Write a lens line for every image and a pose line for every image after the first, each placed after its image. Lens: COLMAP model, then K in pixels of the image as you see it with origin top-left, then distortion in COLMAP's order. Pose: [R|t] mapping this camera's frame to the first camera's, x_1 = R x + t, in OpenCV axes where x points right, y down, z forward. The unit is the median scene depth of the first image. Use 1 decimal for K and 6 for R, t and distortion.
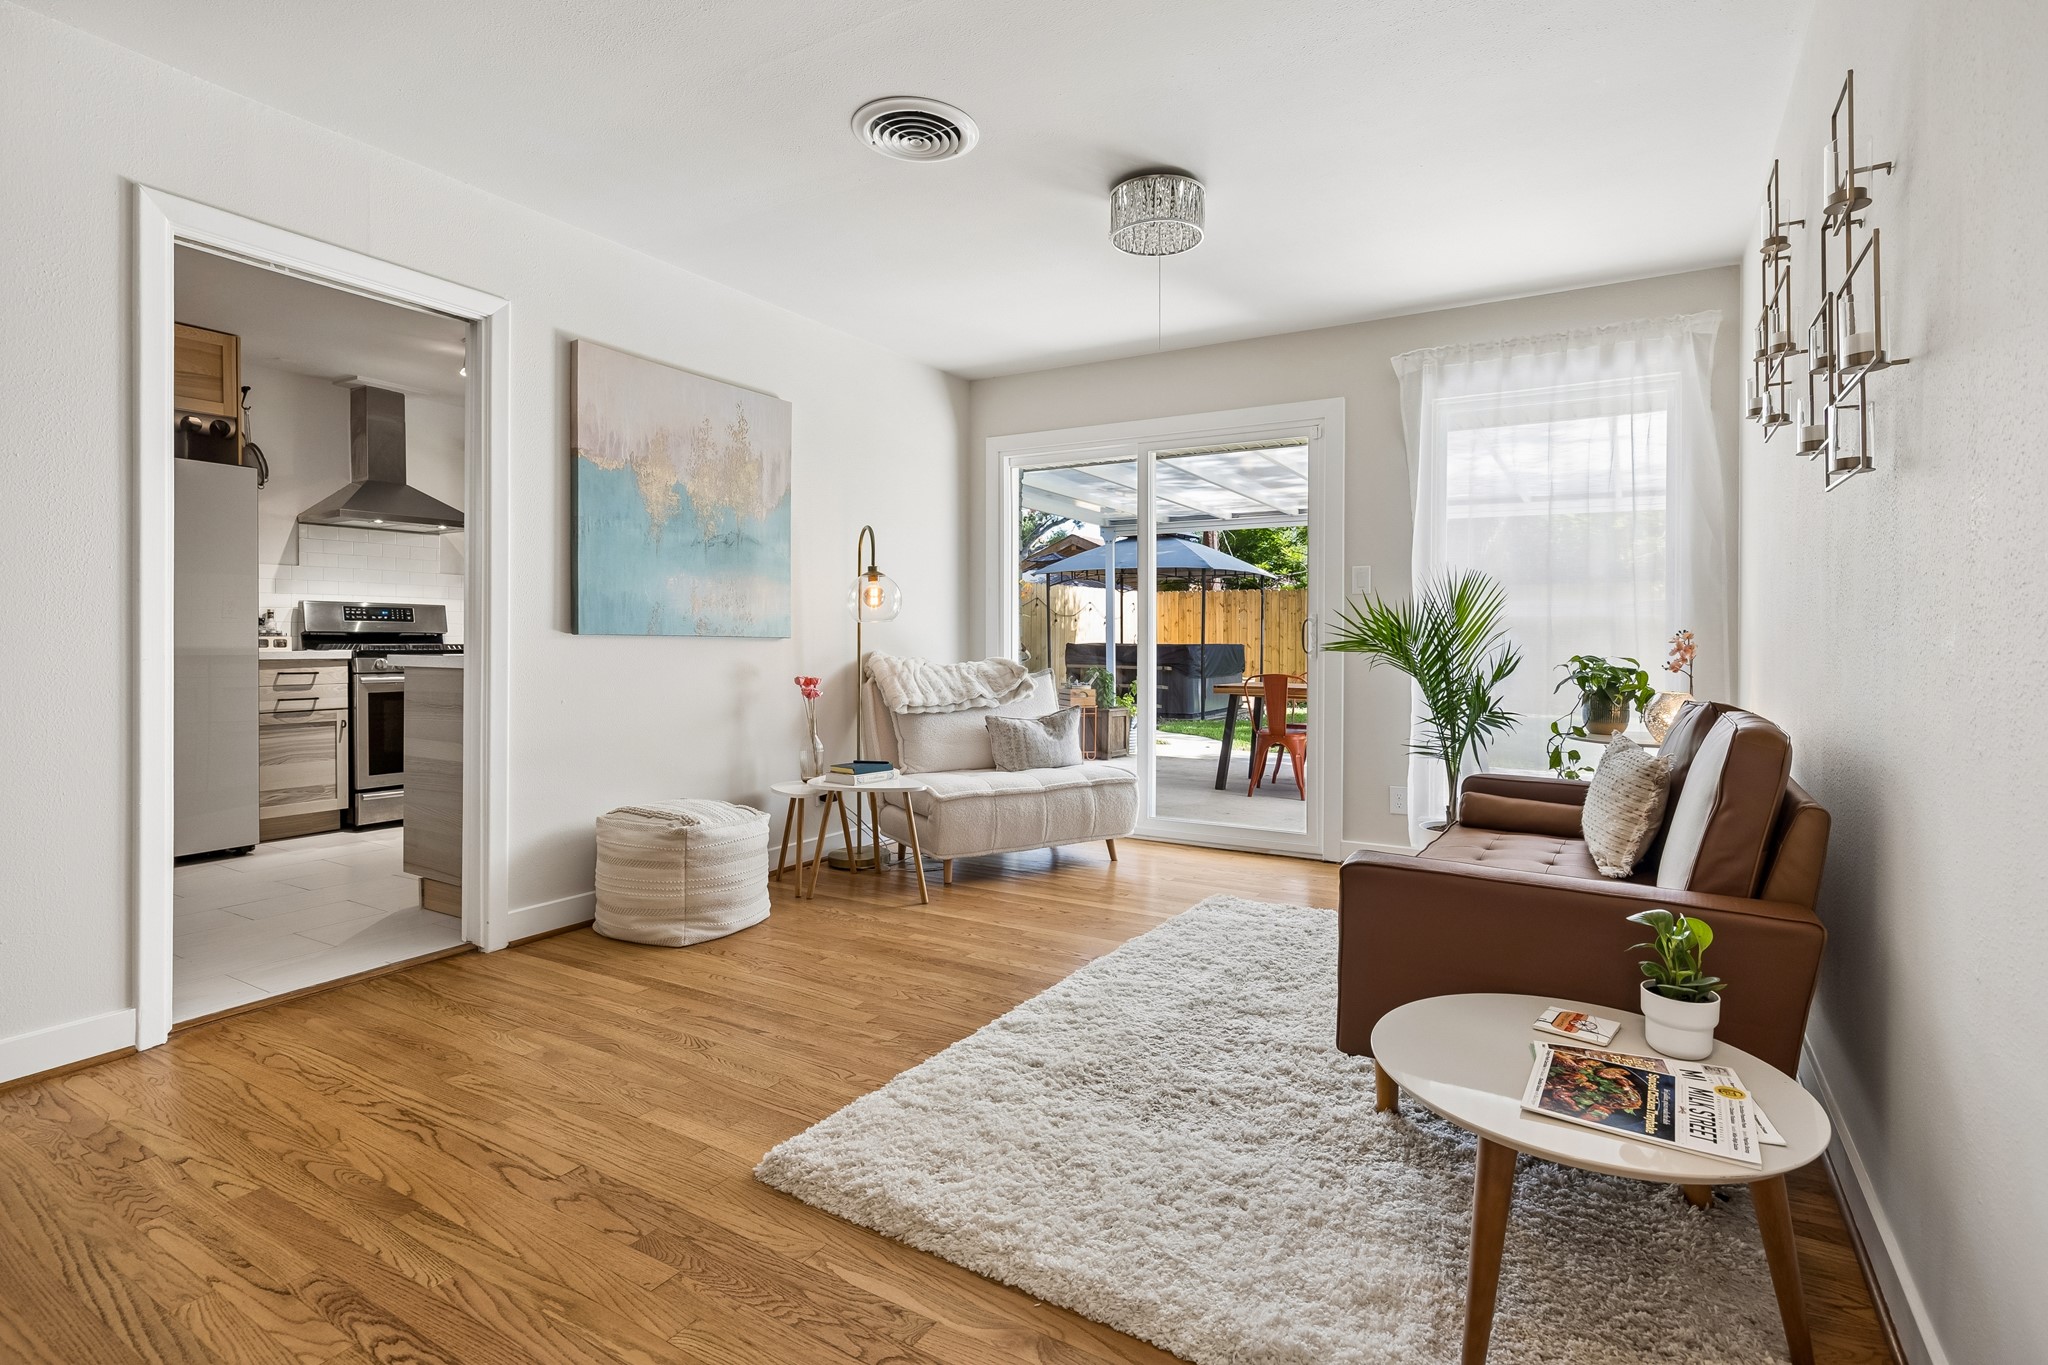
lens RADIAL K [[1003.2, 0, 1026.2], [0, 1003.2, 638.2], [0, 0, 1]] dist [0.000234, 0.000051]
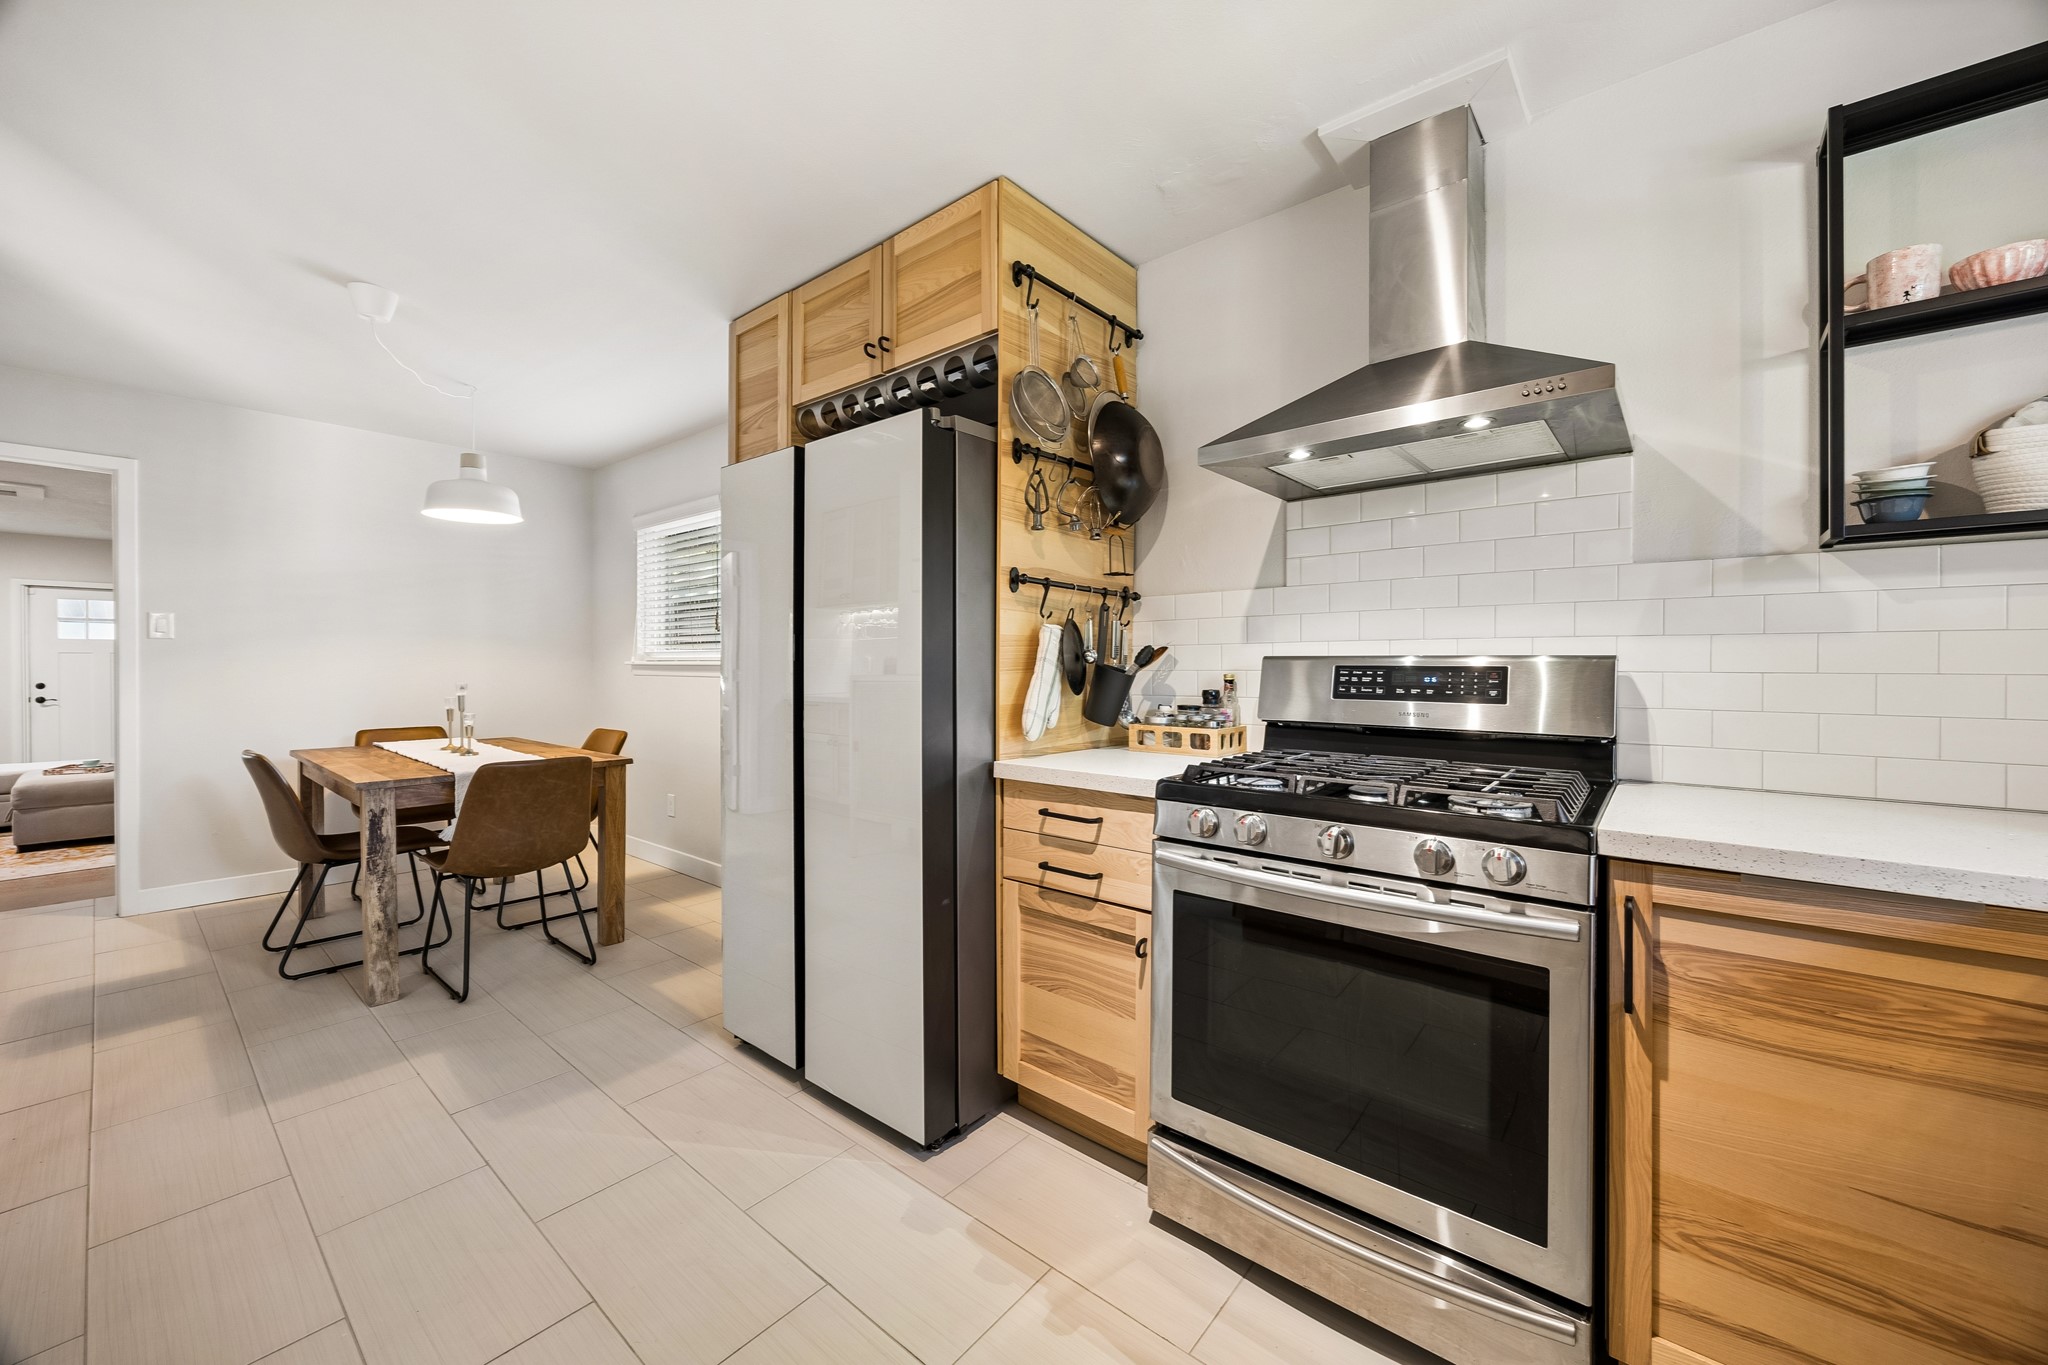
lens RADIAL K [[788.4, 0, 1025.1], [0, 788.4, 664.1], [0, 0, 1]] dist [-0.000372, -0.000017]
pose [[-0.155346, 0.003393, -0.987854, -0.346101], [-0.002147, 0.999991, 0.003772, -0.038569], [0.987858, 0.002707, -0.155337, 1.022503]]
